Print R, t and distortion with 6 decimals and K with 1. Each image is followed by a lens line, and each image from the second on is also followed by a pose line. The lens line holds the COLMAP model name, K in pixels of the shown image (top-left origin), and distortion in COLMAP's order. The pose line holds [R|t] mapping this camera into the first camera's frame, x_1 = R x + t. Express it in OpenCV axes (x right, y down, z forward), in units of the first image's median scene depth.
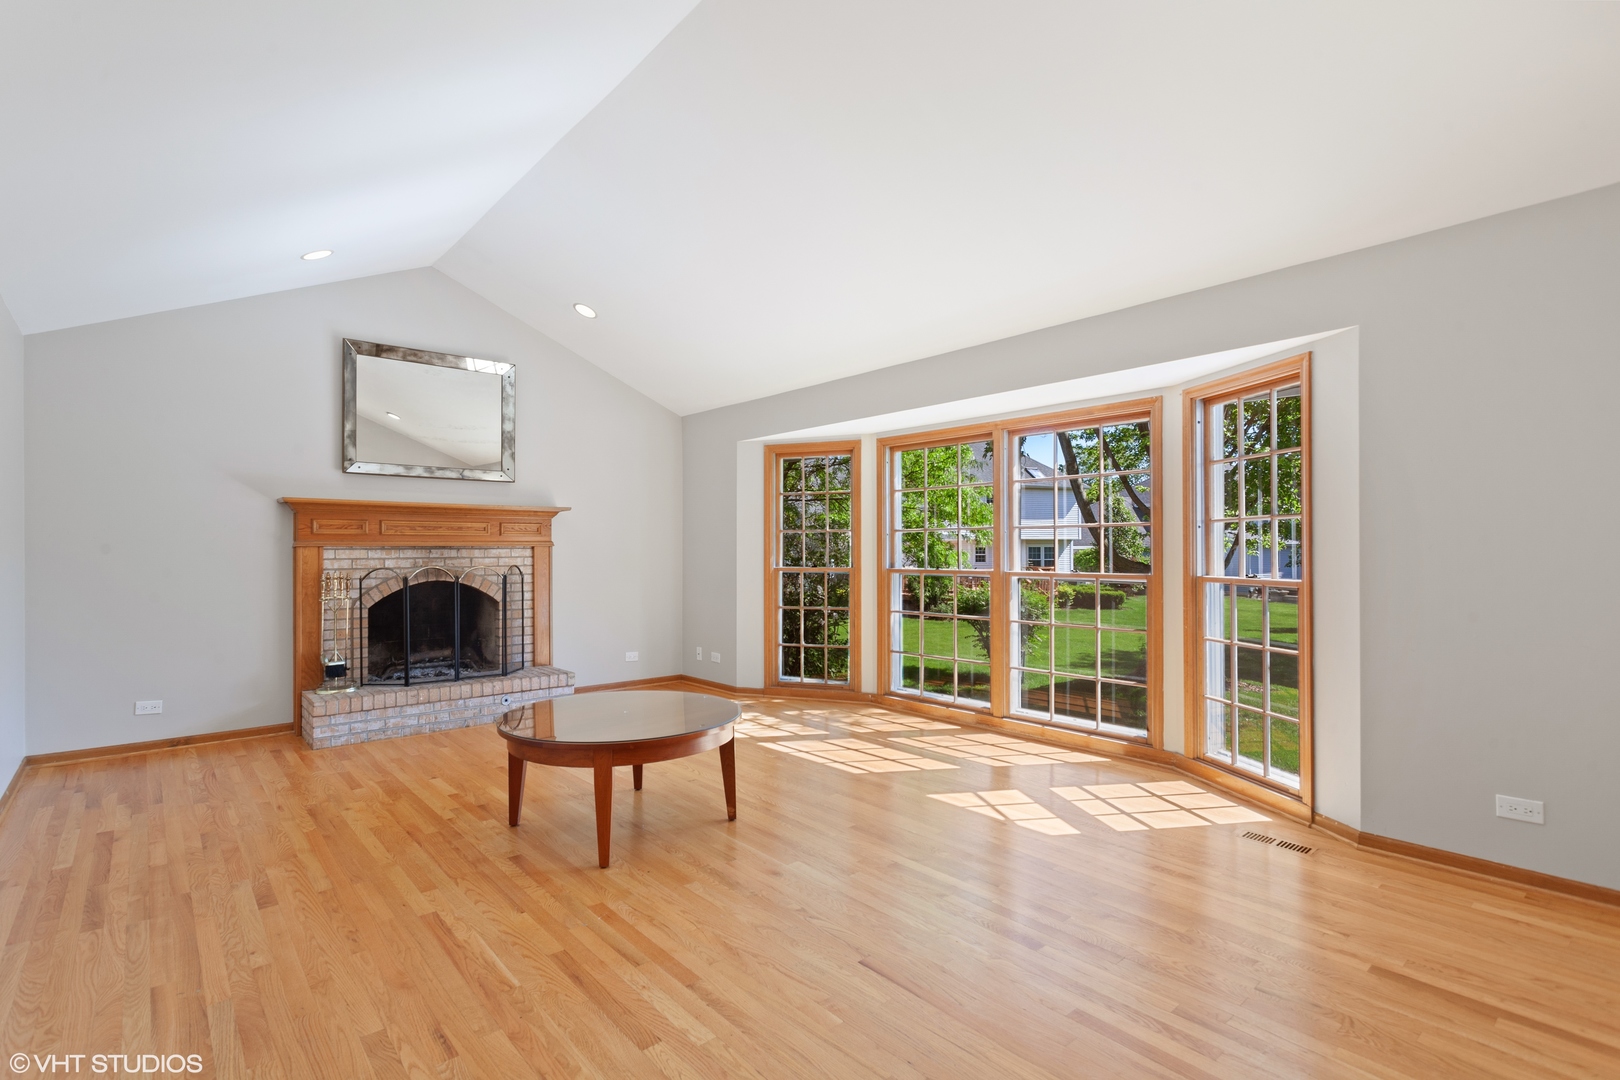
lens RADIAL K [[774.3, 0, 794.2], [0, 774.3, 544.5], [0, 0, 1]] dist [-0.001315, 0.000055]
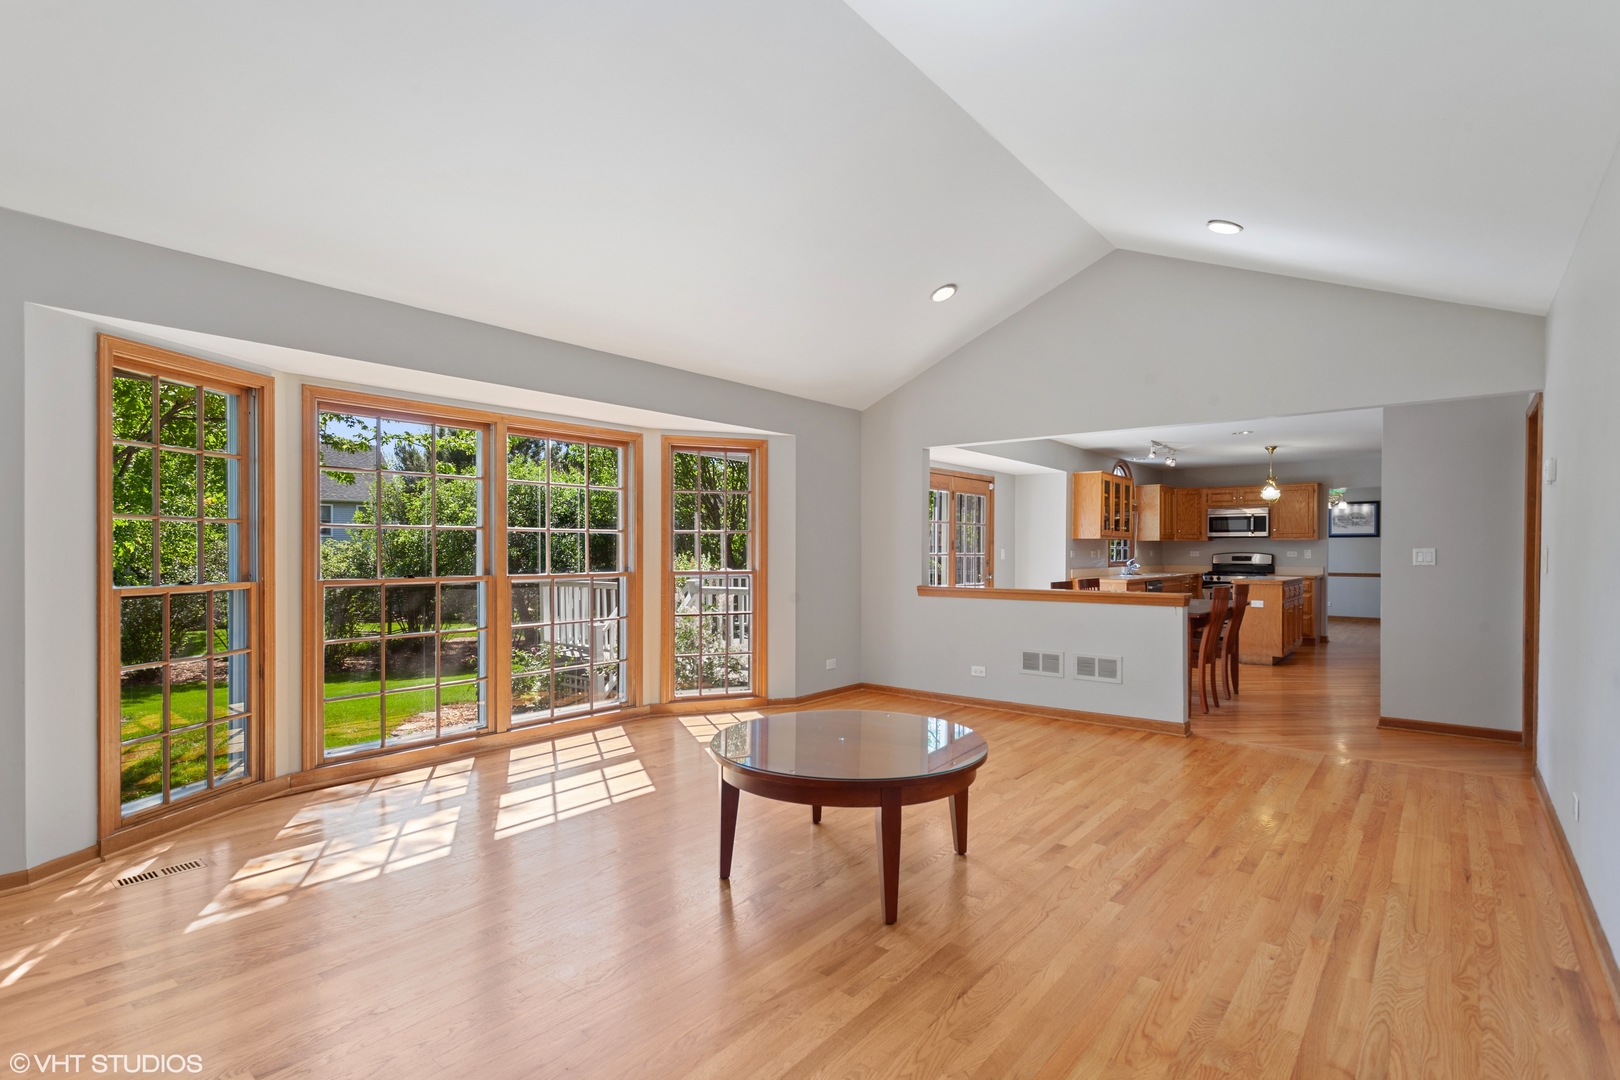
lens RADIAL K [[774.3, 0, 798.5], [0, 774.3, 549.5], [0, 0, 1]] dist [-0.001315, 0.000055]
pose [[-0.171637, 0.003289, 0.985155, -0.728510], [-0.002625, 0.999989, -0.003796, 0.004932], [-0.985157, -0.003238, -0.171627, 0.819396]]
